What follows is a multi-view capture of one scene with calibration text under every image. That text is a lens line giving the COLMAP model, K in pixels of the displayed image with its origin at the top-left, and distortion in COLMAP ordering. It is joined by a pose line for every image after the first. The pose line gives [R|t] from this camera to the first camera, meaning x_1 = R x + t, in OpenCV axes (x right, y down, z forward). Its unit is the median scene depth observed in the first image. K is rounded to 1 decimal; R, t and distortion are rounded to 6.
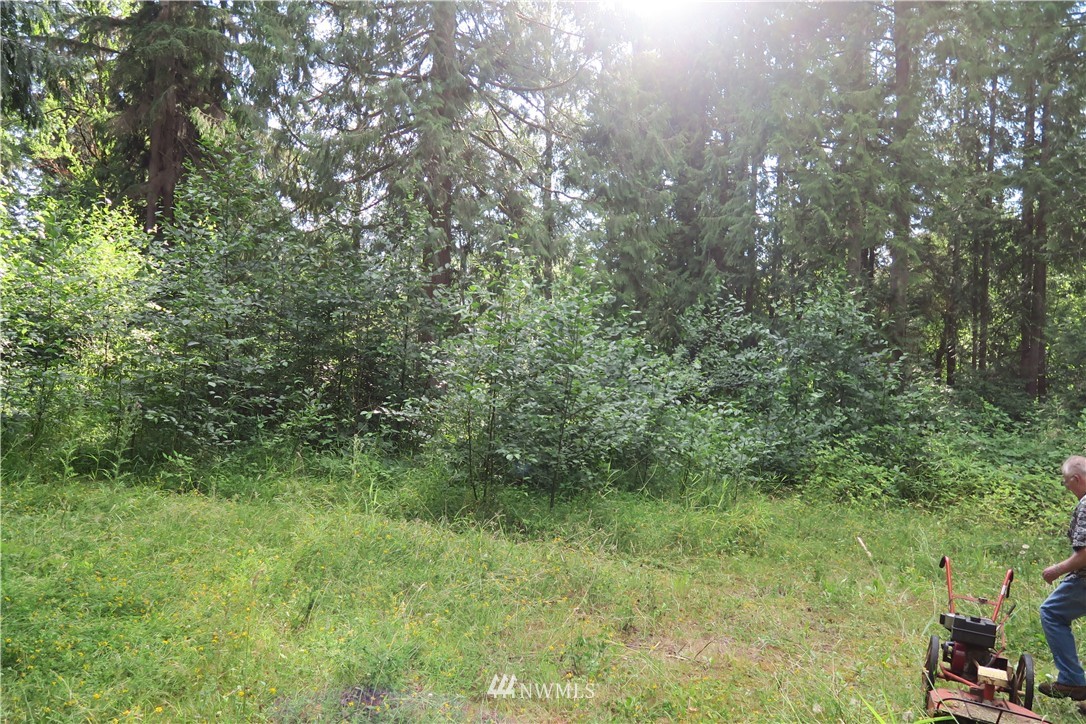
lens RADIAL K [[961.4, 0, 541.1], [0, 961.4, 363.2], [0, 0, 1]] dist [-0.023702, 0.006873]
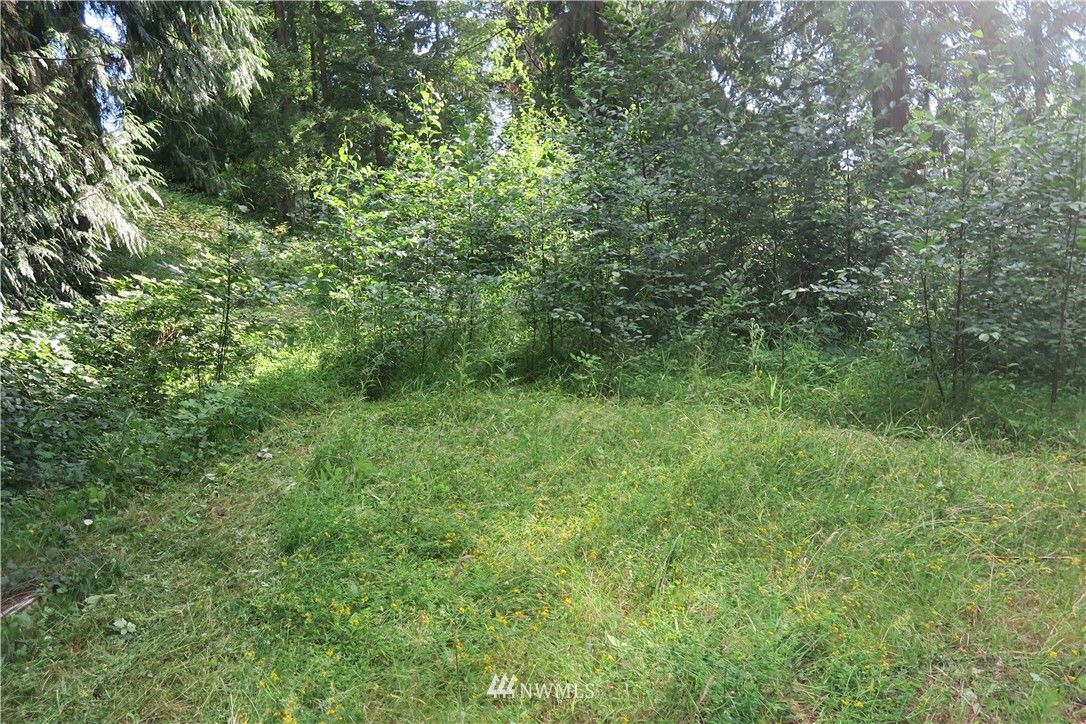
lens RADIAL K [[961.4, 0, 540.5], [0, 961.4, 365.3], [0, 0, 1]] dist [-0.023702, 0.006873]
pose [[0.883371, -0.040565, -0.466916, 0.006177], [0.093395, 0.991502, 0.090556, 0.017154], [0.459275, -0.123602, 0.879653, 0.161883]]
